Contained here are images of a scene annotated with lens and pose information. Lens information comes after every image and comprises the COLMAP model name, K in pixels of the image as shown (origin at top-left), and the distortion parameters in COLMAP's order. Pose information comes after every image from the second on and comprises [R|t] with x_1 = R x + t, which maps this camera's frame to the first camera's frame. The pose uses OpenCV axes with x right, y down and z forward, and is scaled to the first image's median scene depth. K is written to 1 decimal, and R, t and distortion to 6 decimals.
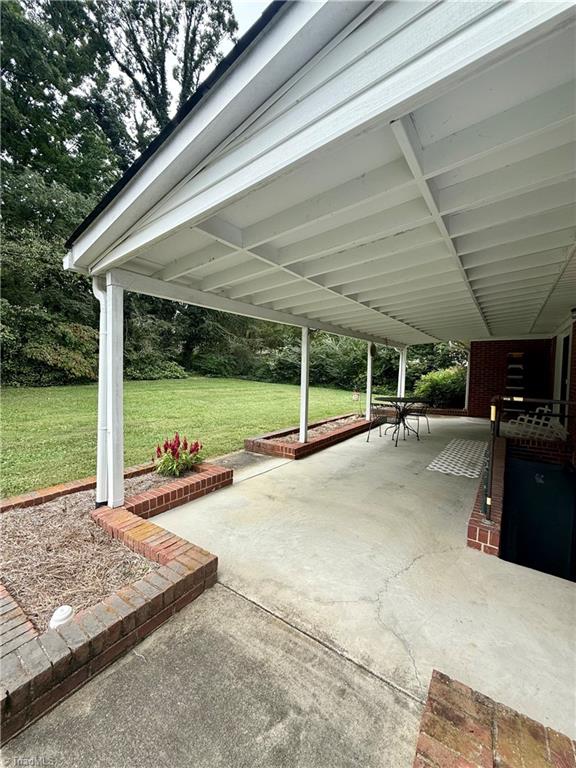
lens RADIAL K [[306.1, 0, 290.1], [0, 306.1, 382.3], [0, 0, 1]] dist [0.000508, -0.000138]
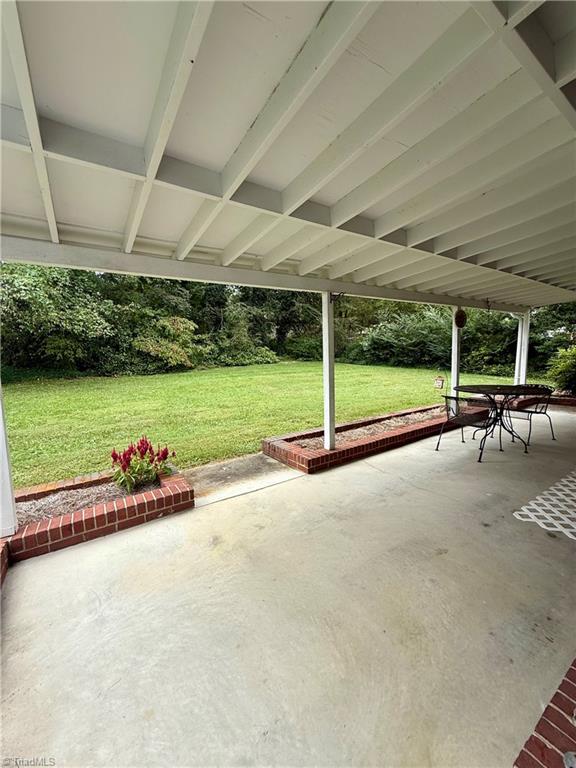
lens RADIAL K [[306.1, 0, 286.2], [0, 306.1, 385.7], [0, 0, 1]] dist [0.000508, -0.000138]
pose [[0.934533, -0.004254, -0.355850, 0.196446], [0.029195, 0.997475, 0.064747, -0.009473], [0.354676, -0.070897, 0.932297, 0.254125]]
